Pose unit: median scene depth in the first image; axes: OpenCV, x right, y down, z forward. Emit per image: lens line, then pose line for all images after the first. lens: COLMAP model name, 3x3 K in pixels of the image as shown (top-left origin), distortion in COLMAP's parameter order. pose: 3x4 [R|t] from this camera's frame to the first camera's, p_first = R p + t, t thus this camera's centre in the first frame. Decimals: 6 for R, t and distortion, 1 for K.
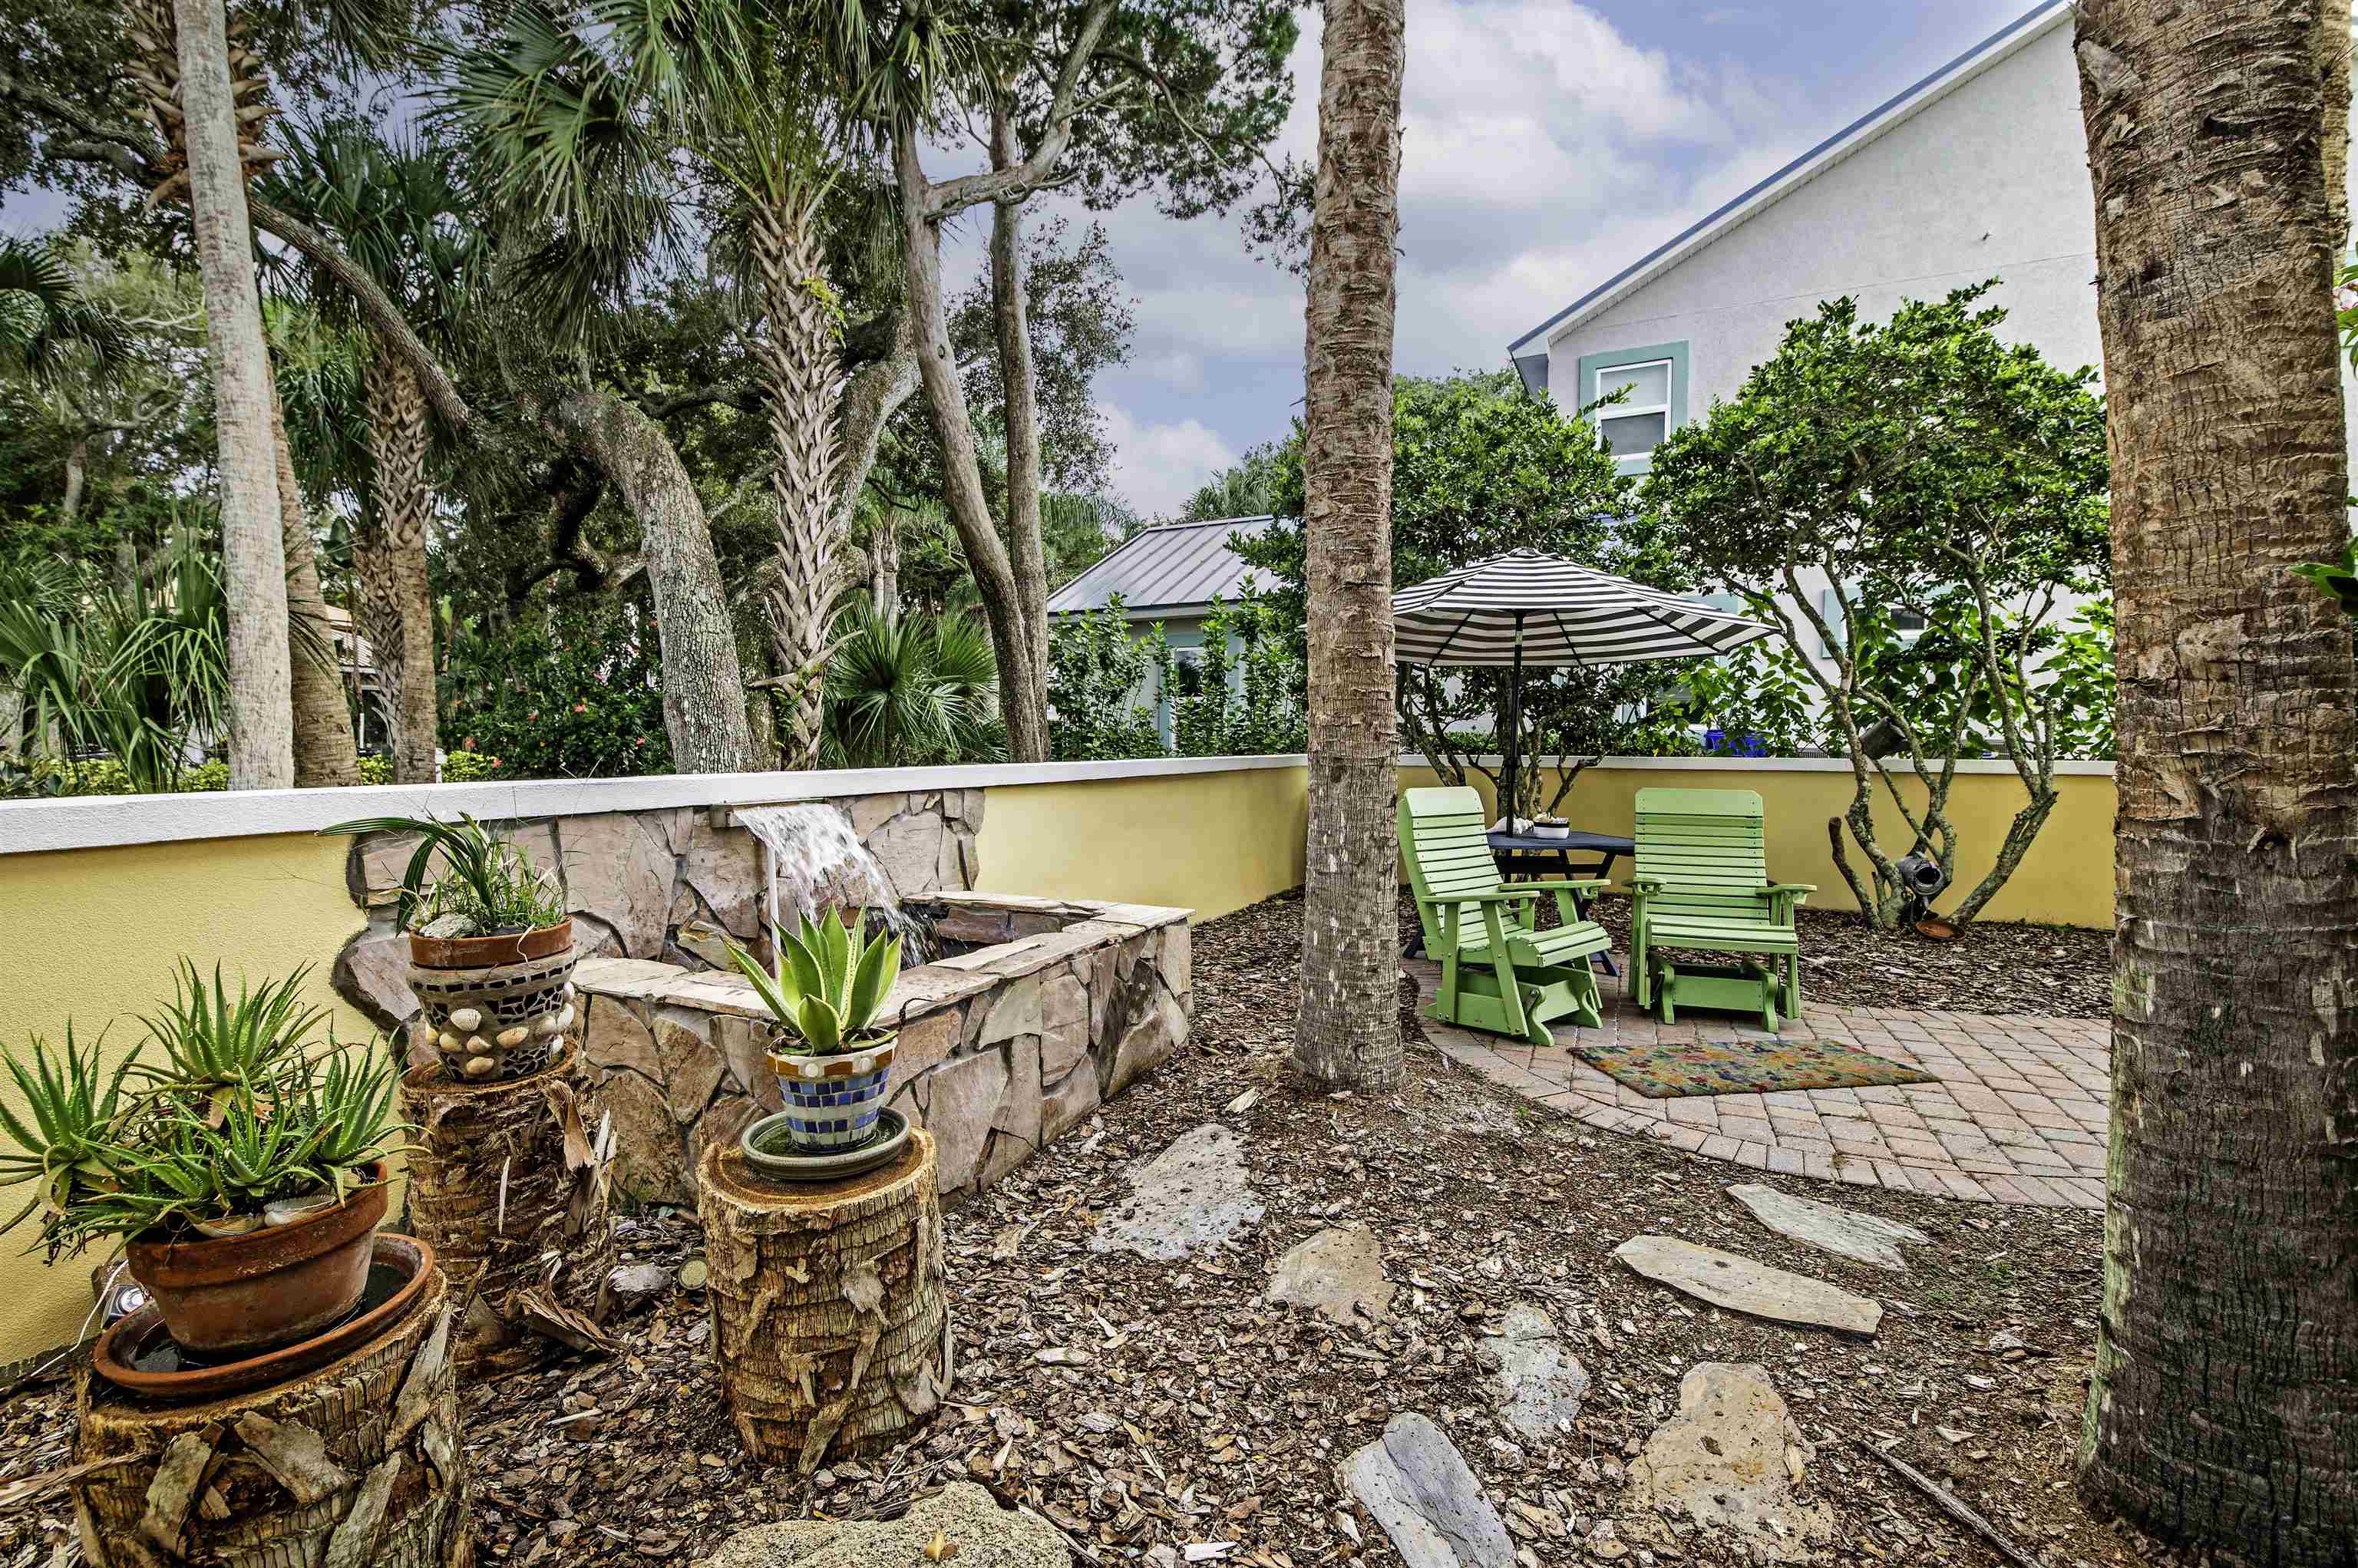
lens RADIAL K [[1060.4, 0, 1183.9], [0, 1060.4, 816.6], [0, 0, 1]] dist [0.000727, -0.018806]
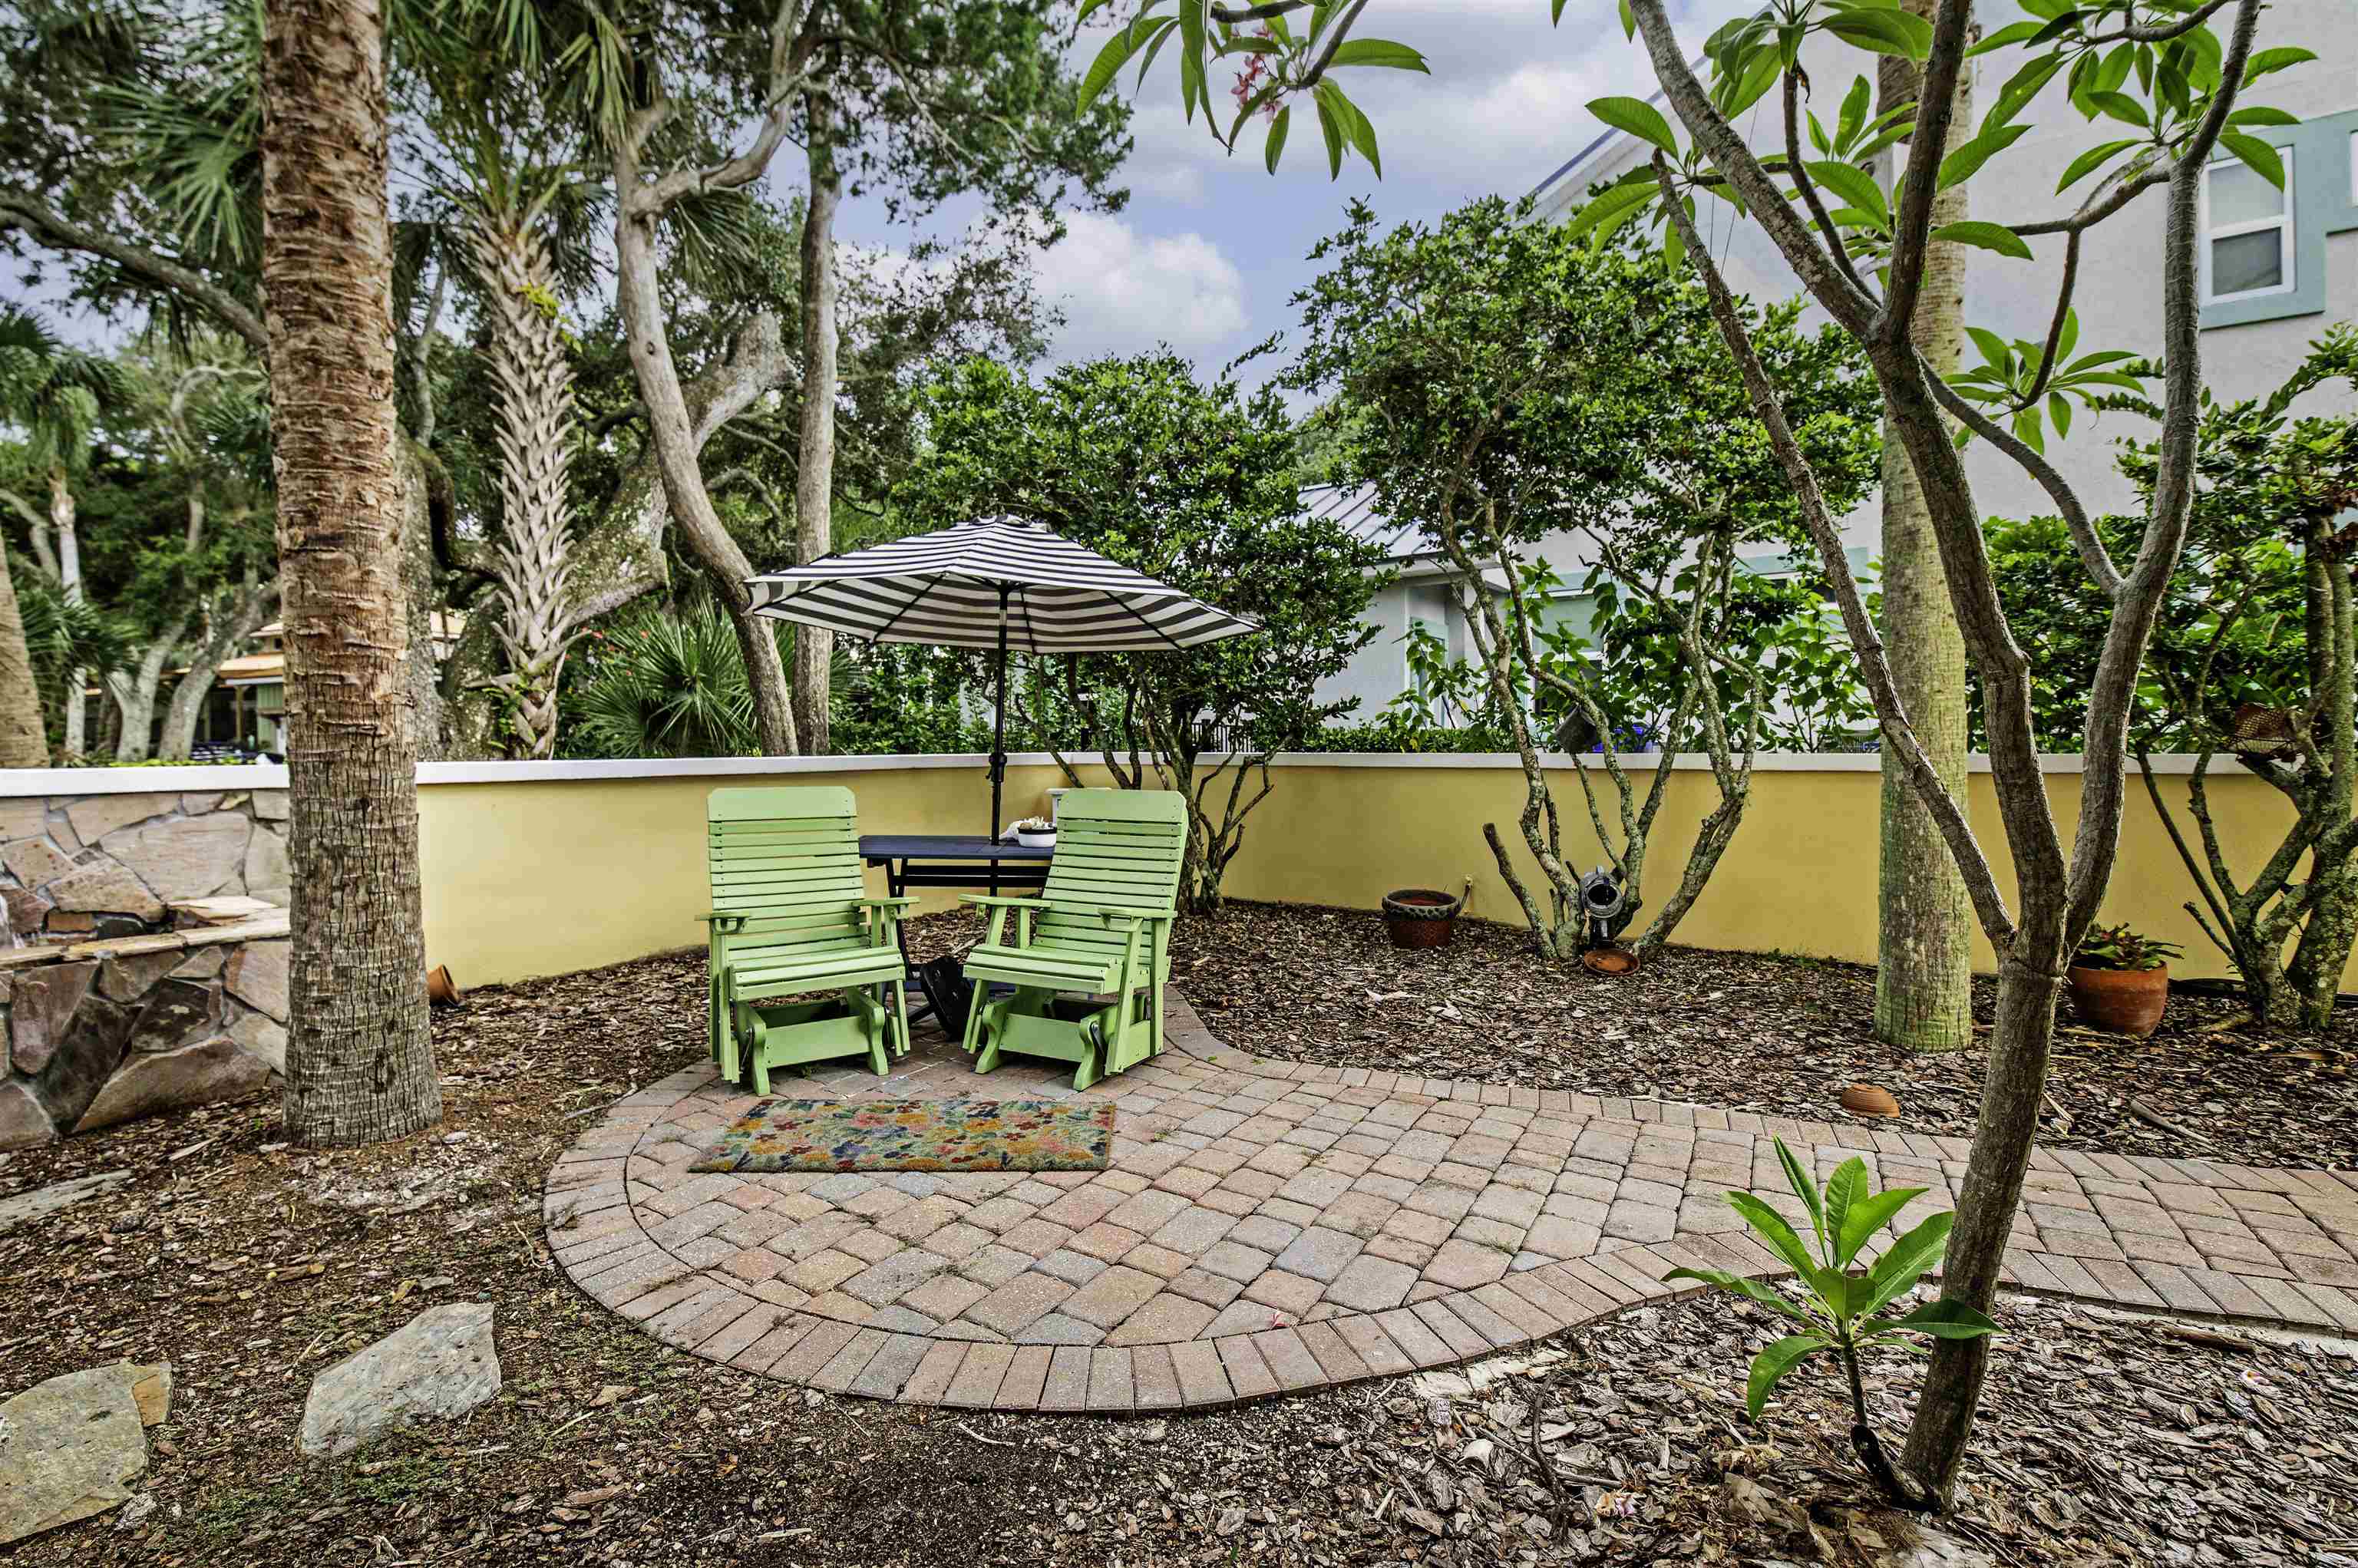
lens RADIAL K [[1052.4, 0, 1188.5], [0, 1052.4, 801.0], [0, 0, 1]] dist [-0.025511, -0.000482]
pose [[0.989582, 0.002671, -0.143943, 0.591001], [-0.004780, 0.999886, -0.014311, -0.004633], [0.143888, 0.014850, 0.989483, 0.167448]]
